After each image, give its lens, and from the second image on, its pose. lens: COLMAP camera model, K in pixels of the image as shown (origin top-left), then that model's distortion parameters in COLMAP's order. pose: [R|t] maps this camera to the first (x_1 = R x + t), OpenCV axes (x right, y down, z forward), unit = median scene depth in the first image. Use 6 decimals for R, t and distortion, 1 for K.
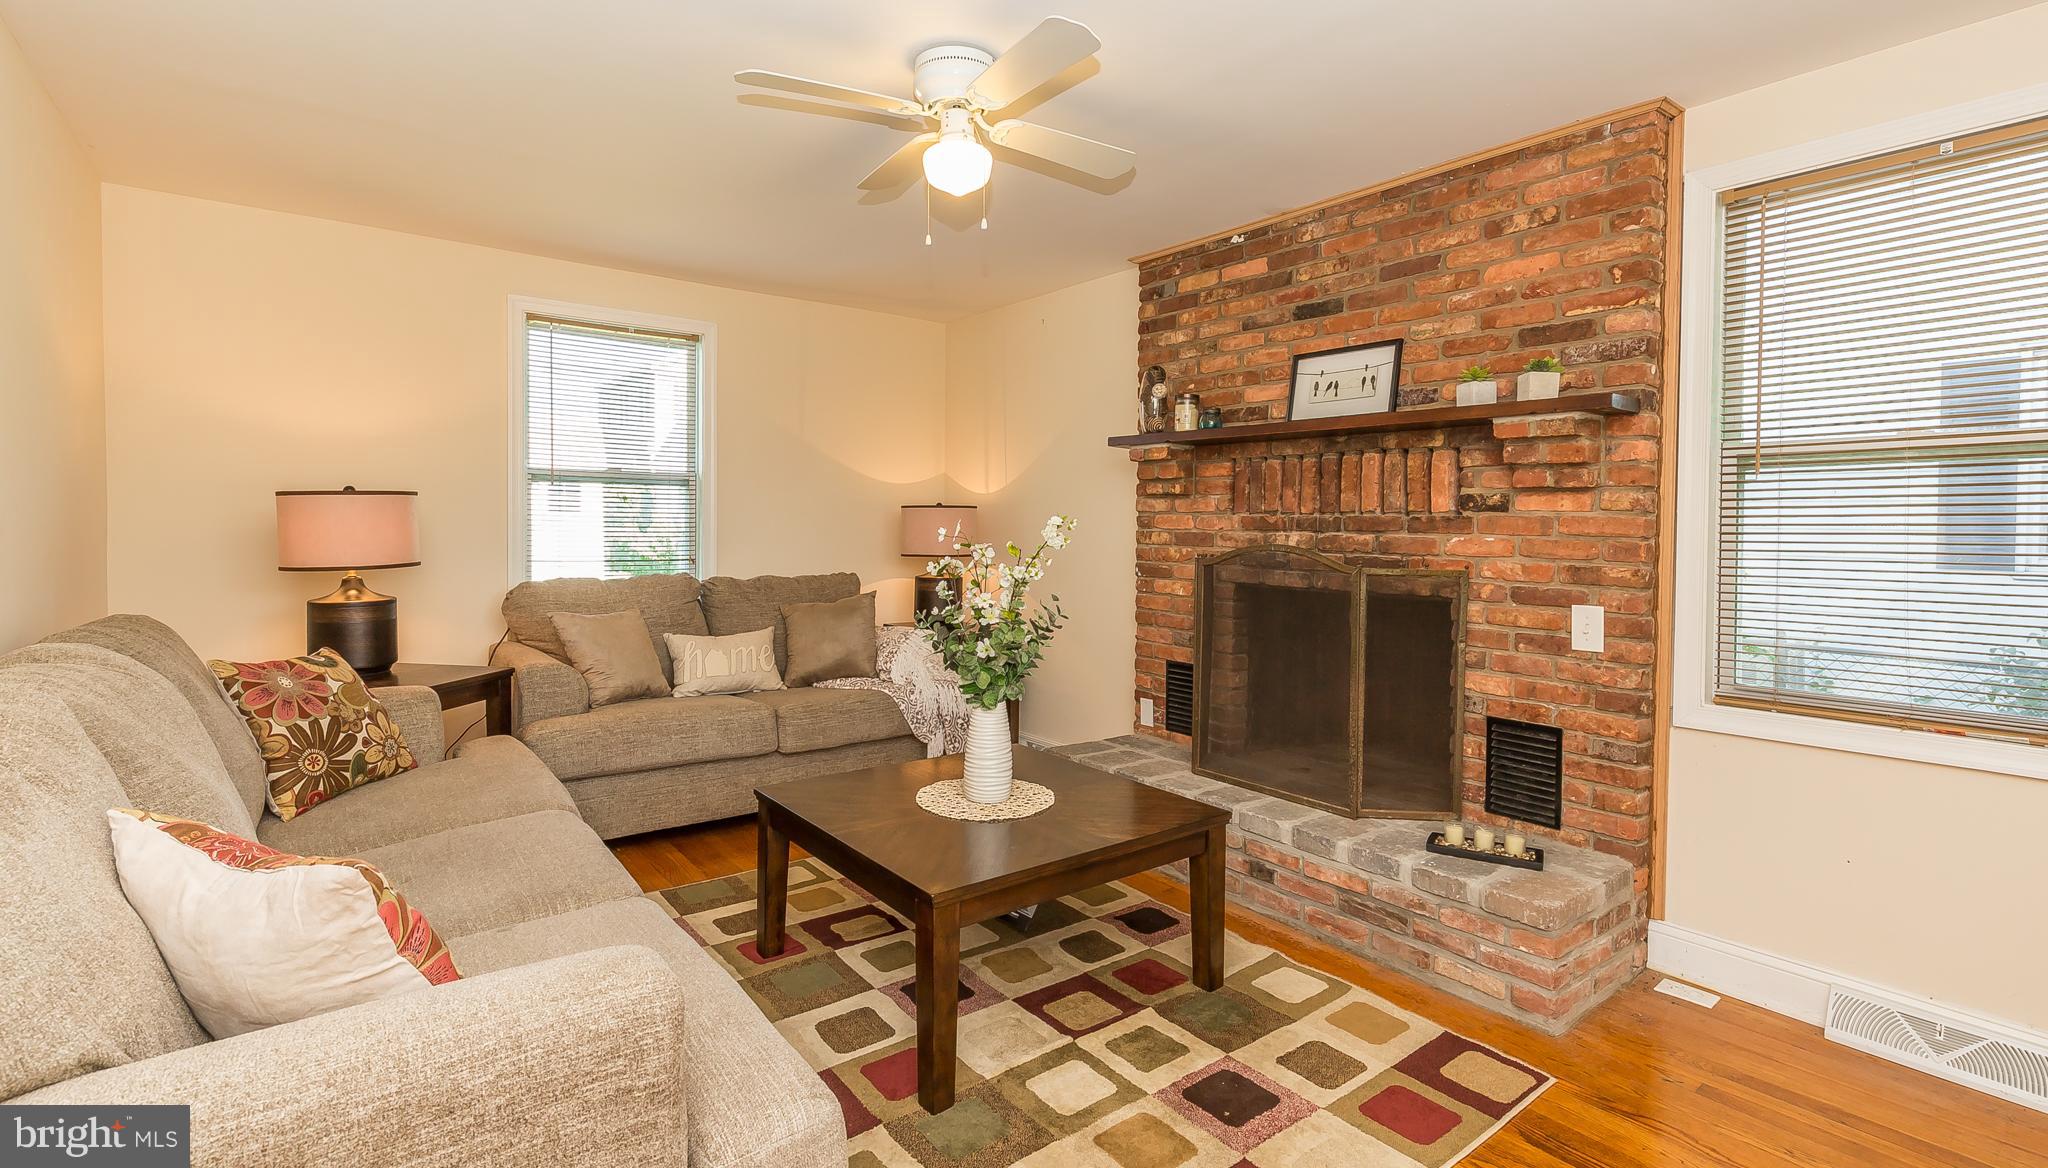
lens RADIAL K [[942.0, 0, 1018.7], [0, 942.0, 536.5], [0, 0, 1]] dist [-0.000961, -0.000104]
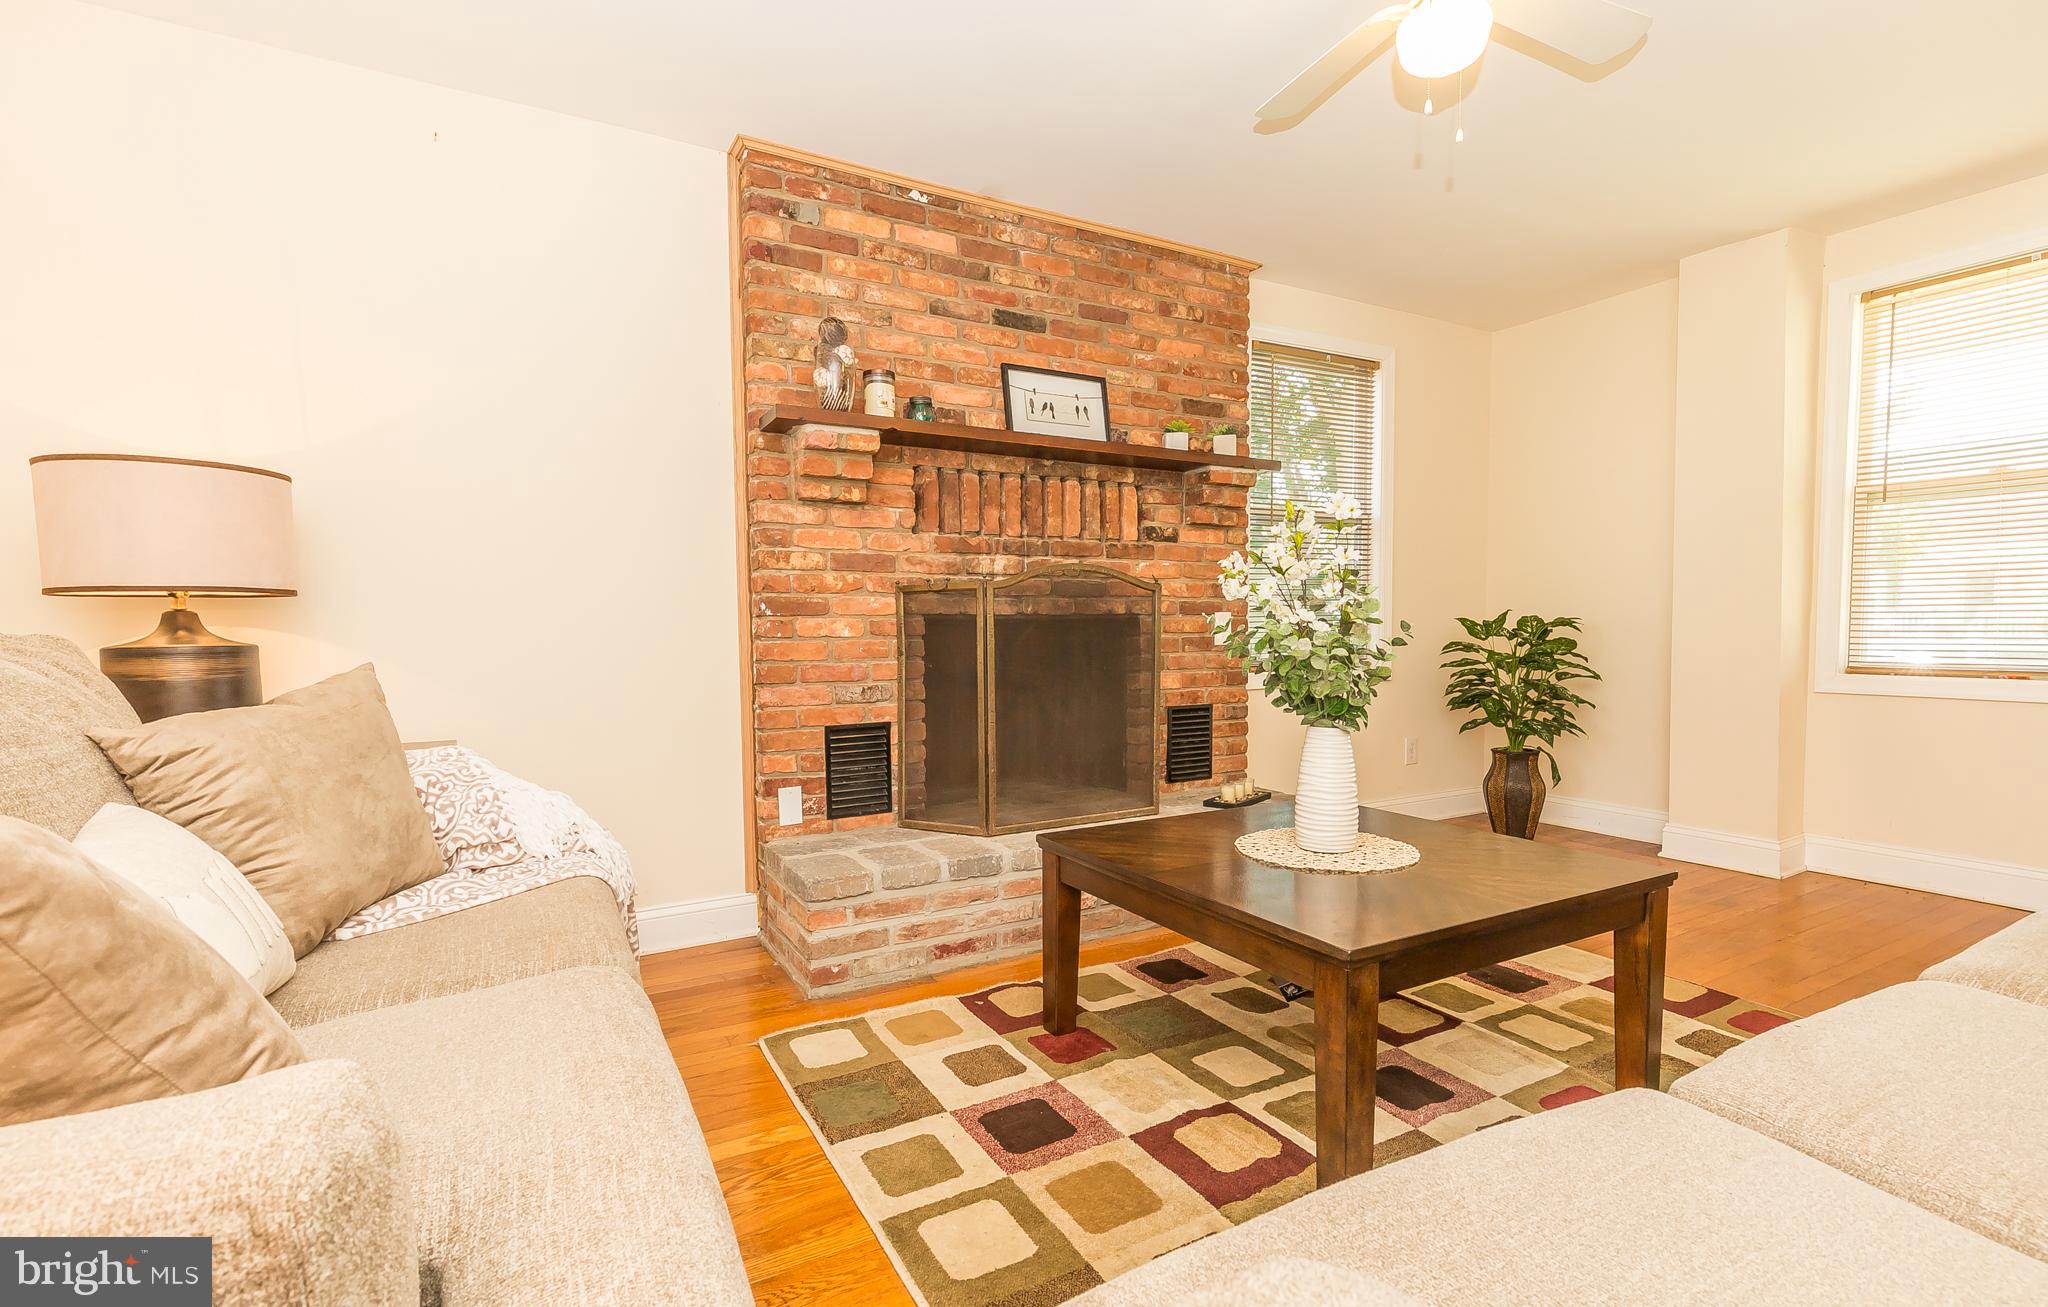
lens RADIAL K [[933.4, 0, 1023.6], [0, 933.4, 684.2], [0, 0, 1]] dist [0.003153, 0.000115]
pose [[0.140783, -0.067819, 0.987715, -0.655640], [0.028845, 0.997508, 0.064380, 0.066461], [-0.989620, 0.019427, 0.142389, 0.889403]]
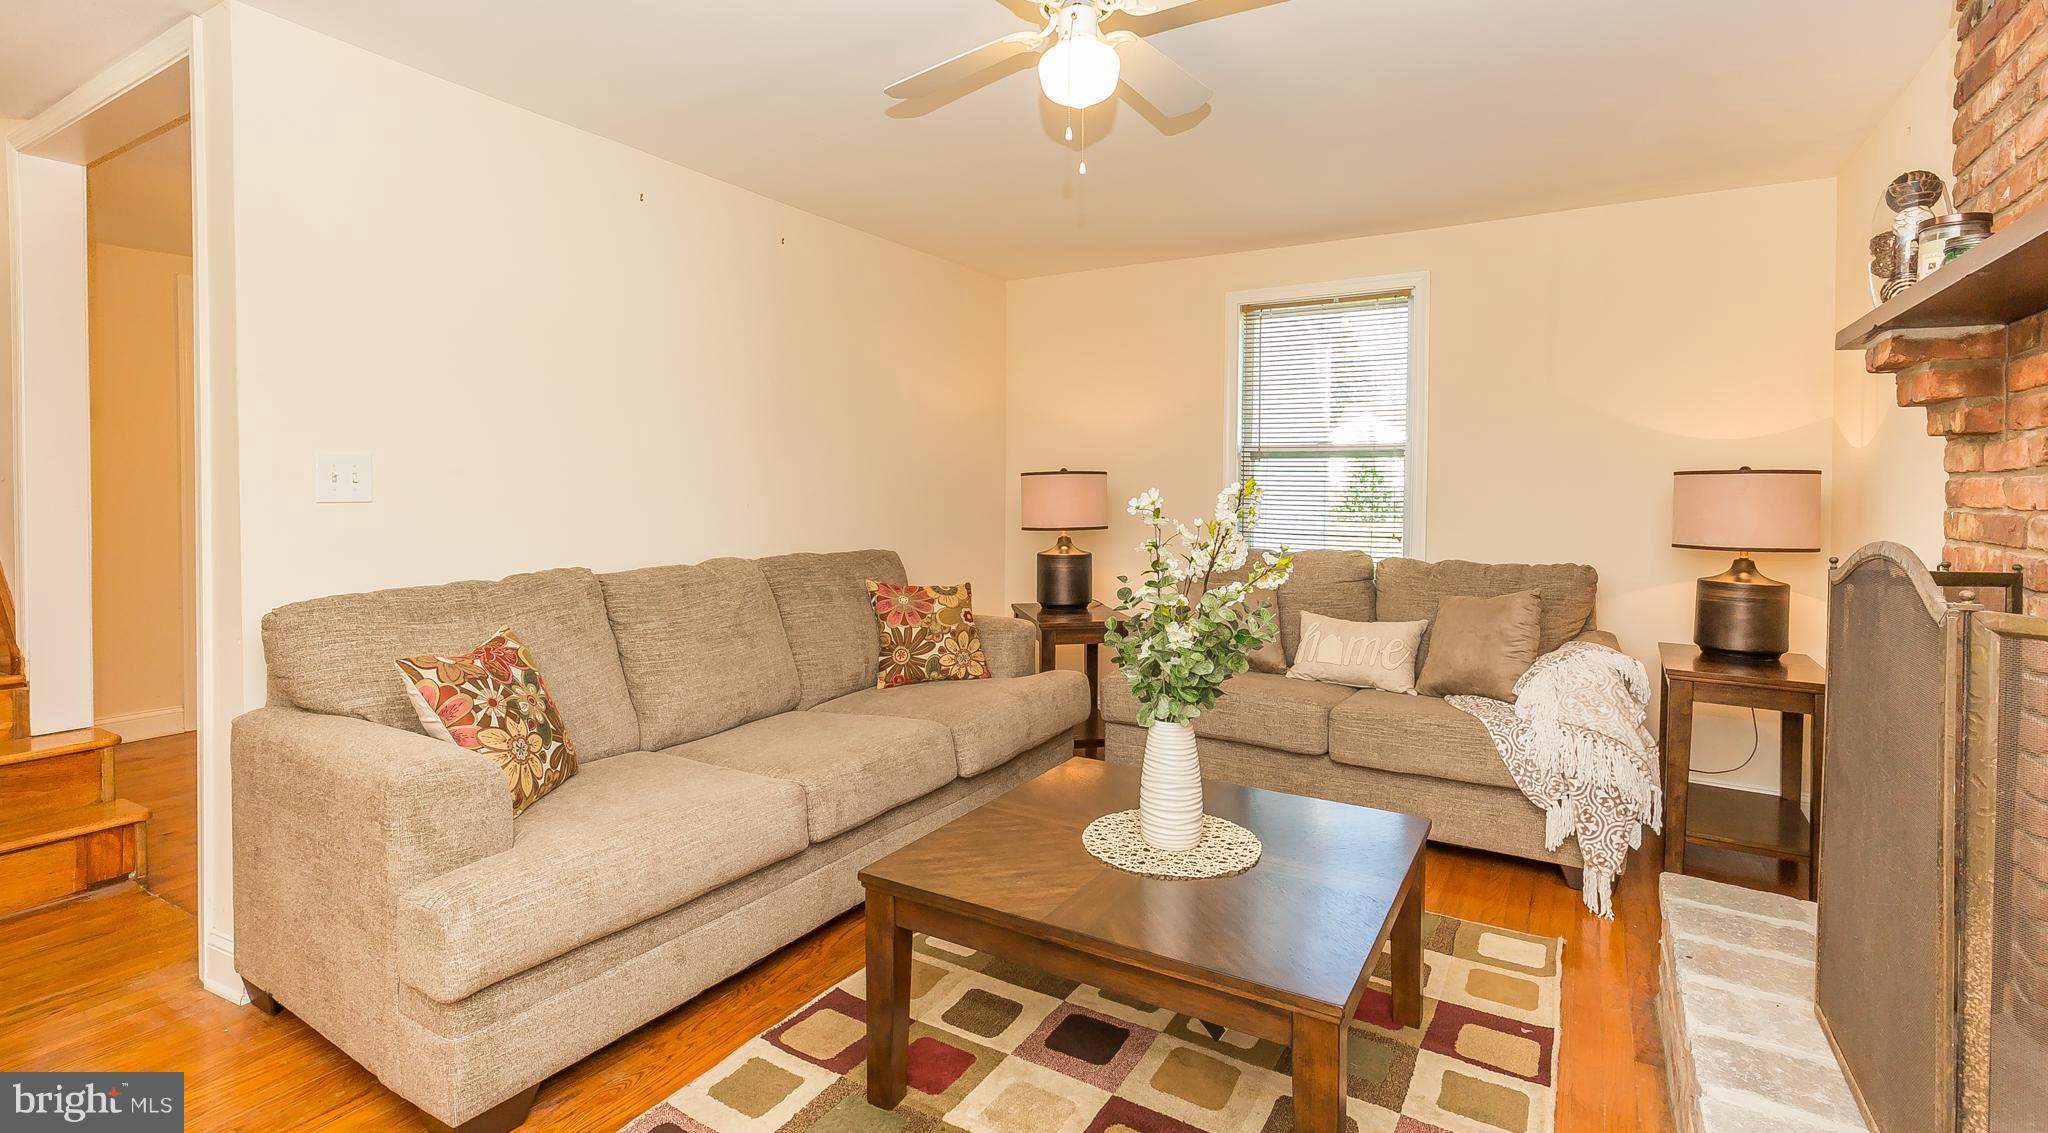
lens RADIAL K [[972.5, 0, 1025.7], [0, 972.5, 510.1], [0, 0, 1]] dist [0.065472, 0.000137]
pose [[0.379557, 0.013394, -0.925071, 0.542578], [-0.019904, 0.999782, 0.006310, -0.000991], [0.924954, 0.016018, 0.379741, 0.440379]]
